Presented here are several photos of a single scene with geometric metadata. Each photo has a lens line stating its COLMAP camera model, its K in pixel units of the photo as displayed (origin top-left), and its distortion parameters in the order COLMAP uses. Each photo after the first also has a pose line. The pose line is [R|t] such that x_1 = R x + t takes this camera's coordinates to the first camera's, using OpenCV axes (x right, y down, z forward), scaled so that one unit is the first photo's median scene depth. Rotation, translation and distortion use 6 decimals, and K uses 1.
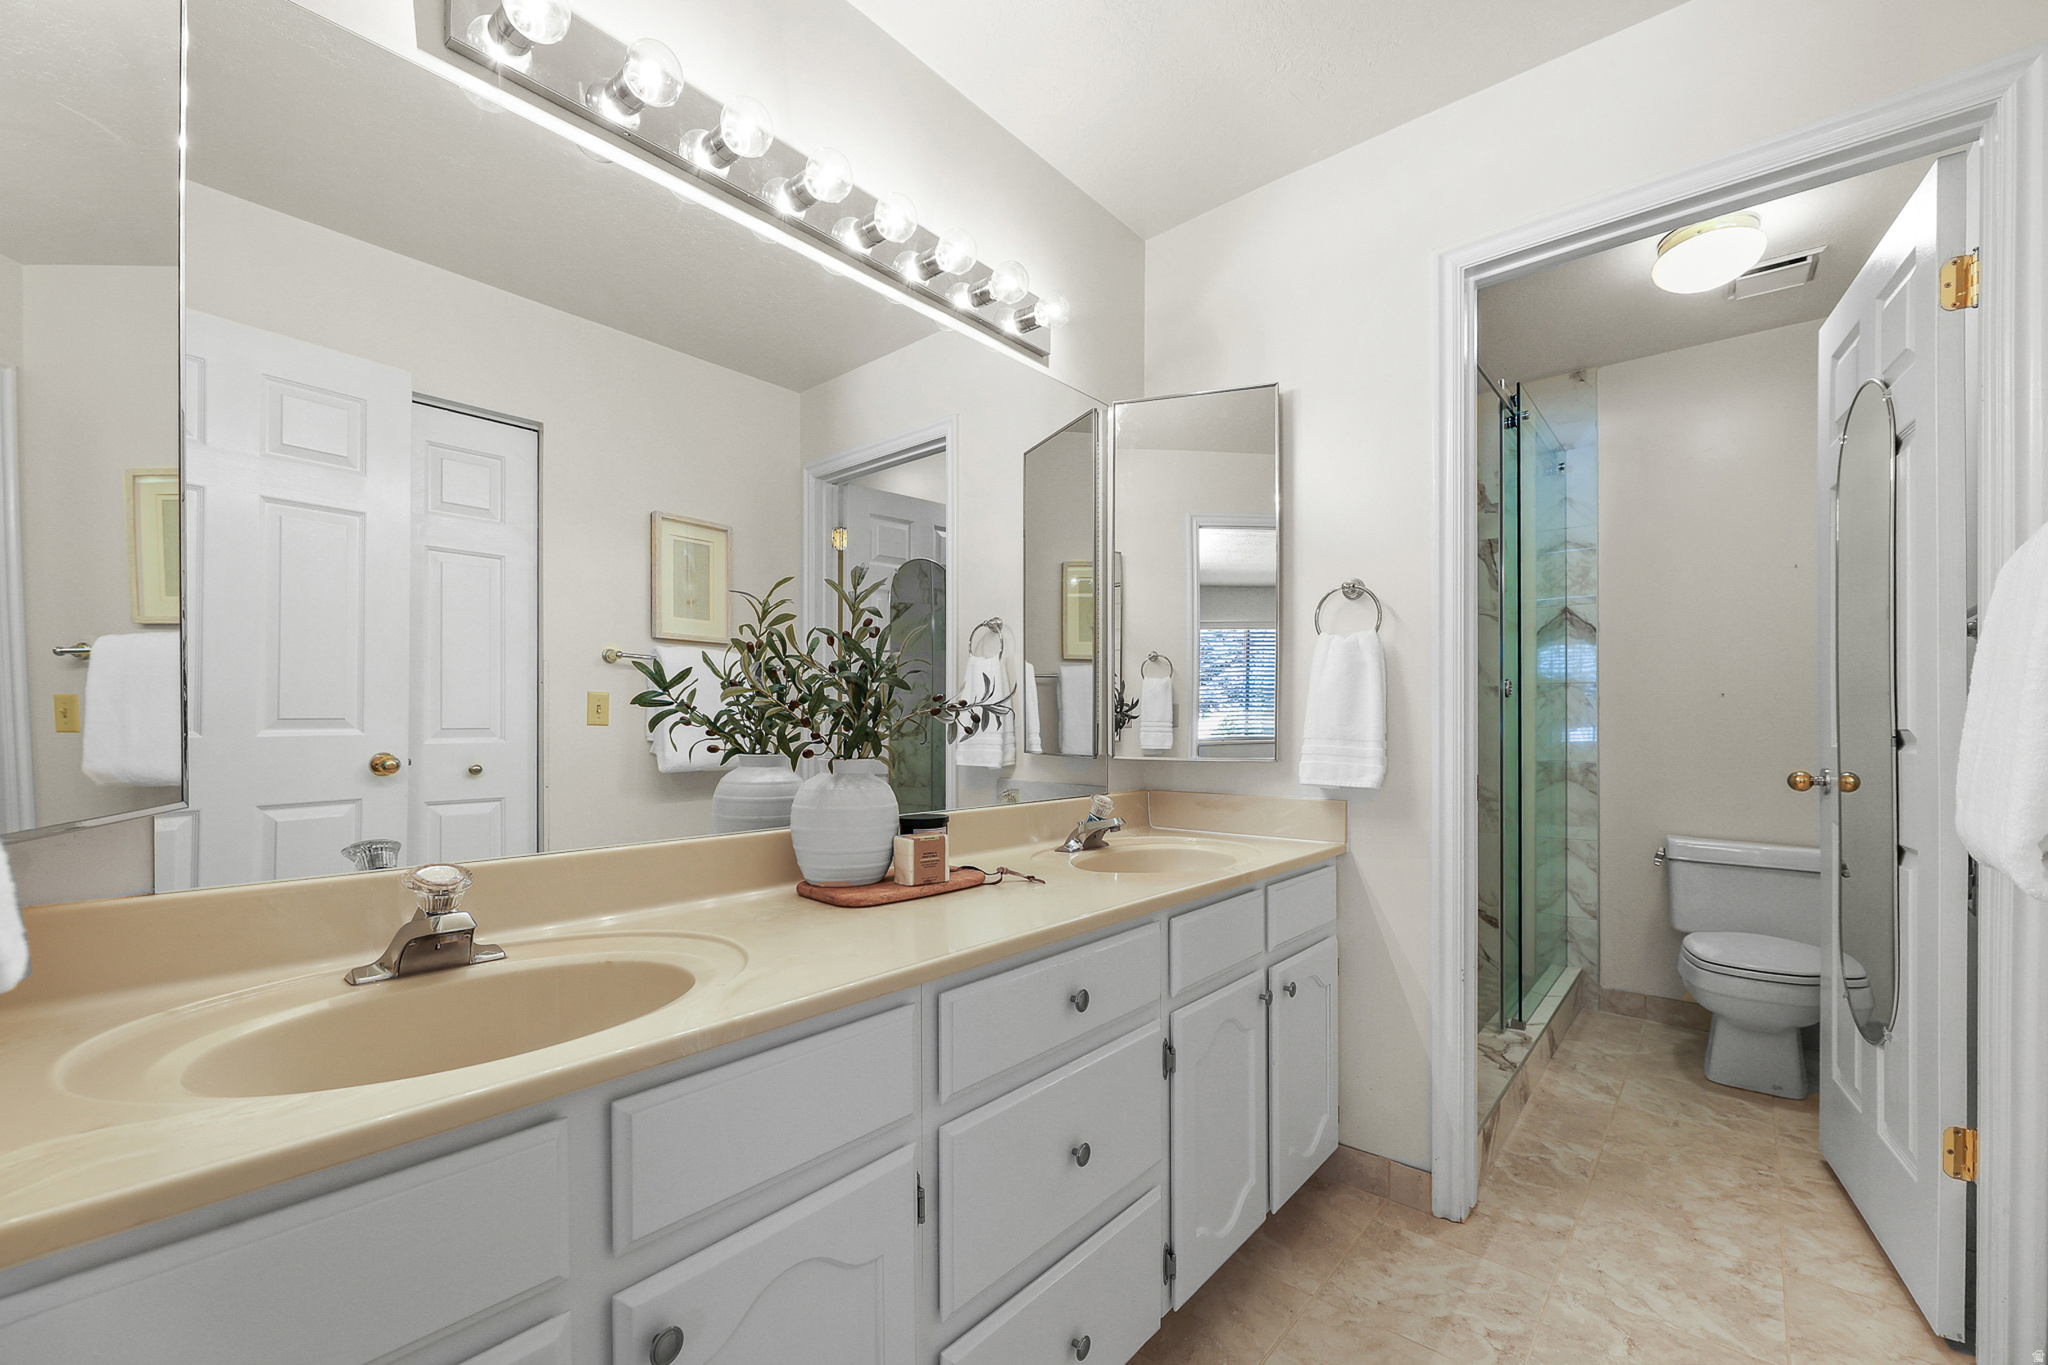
lens RADIAL K [[813.3, 0, 1028.2], [0, 813.3, 722.9], [0, 0, 1]] dist [-0.000611, -0.000013]
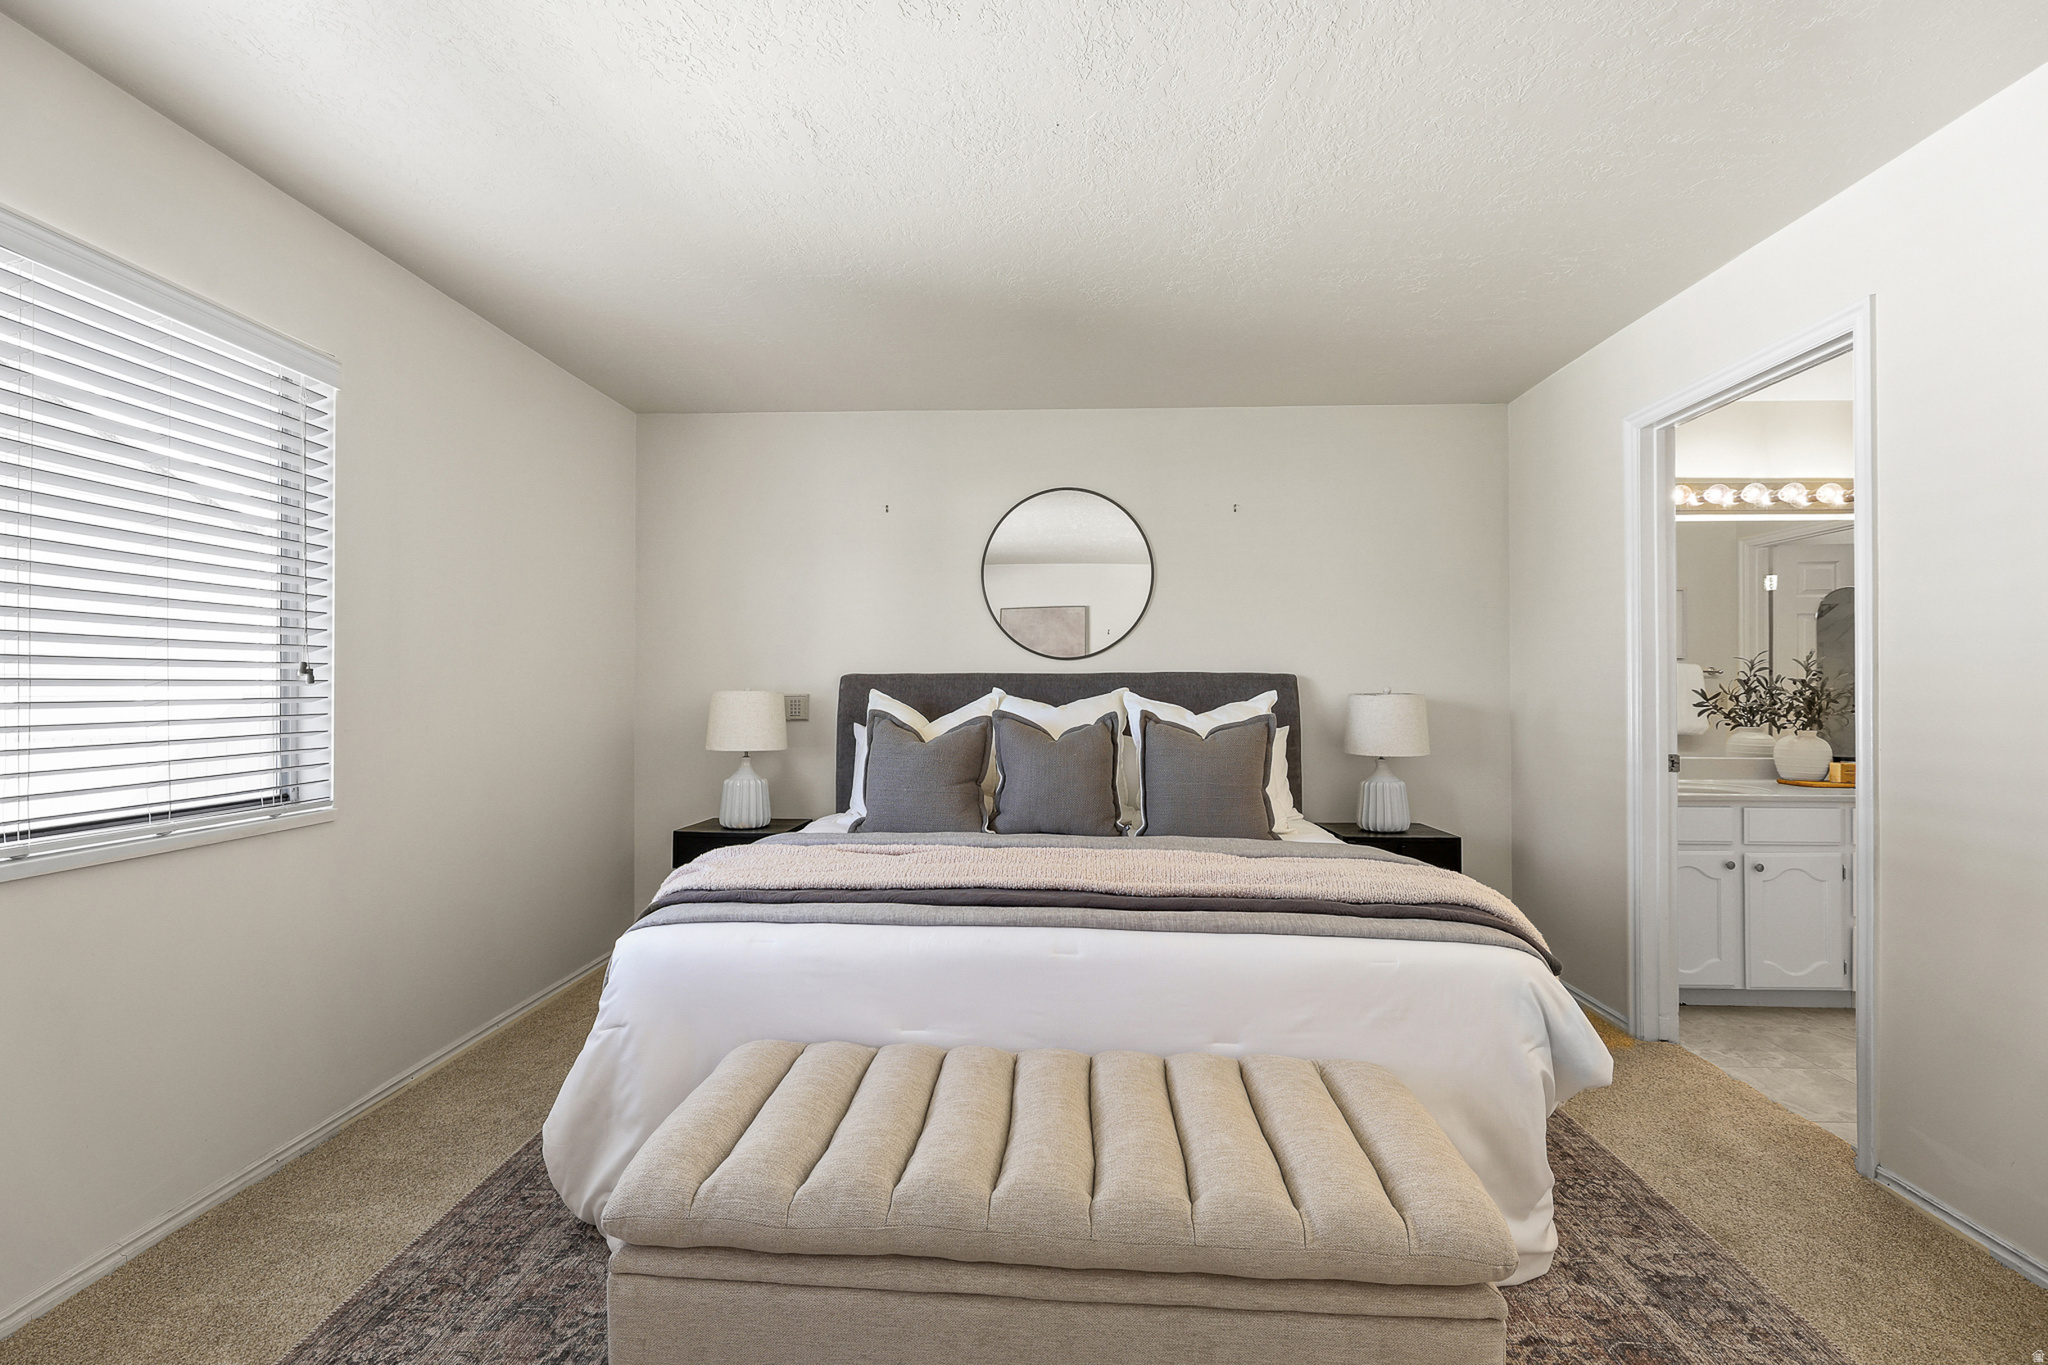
lens RADIAL K [[832.6, 0, 1023.2], [0, 832.6, 687.3], [0, 0, 1]] dist [-0.003677, -0.000619]
pose [[0.609294, -0.000039, -0.792945, 0.964958], [-0.001696, 0.999998, -0.001353, -0.230882], [0.792943, 0.002169, 0.609292, -7.034630]]
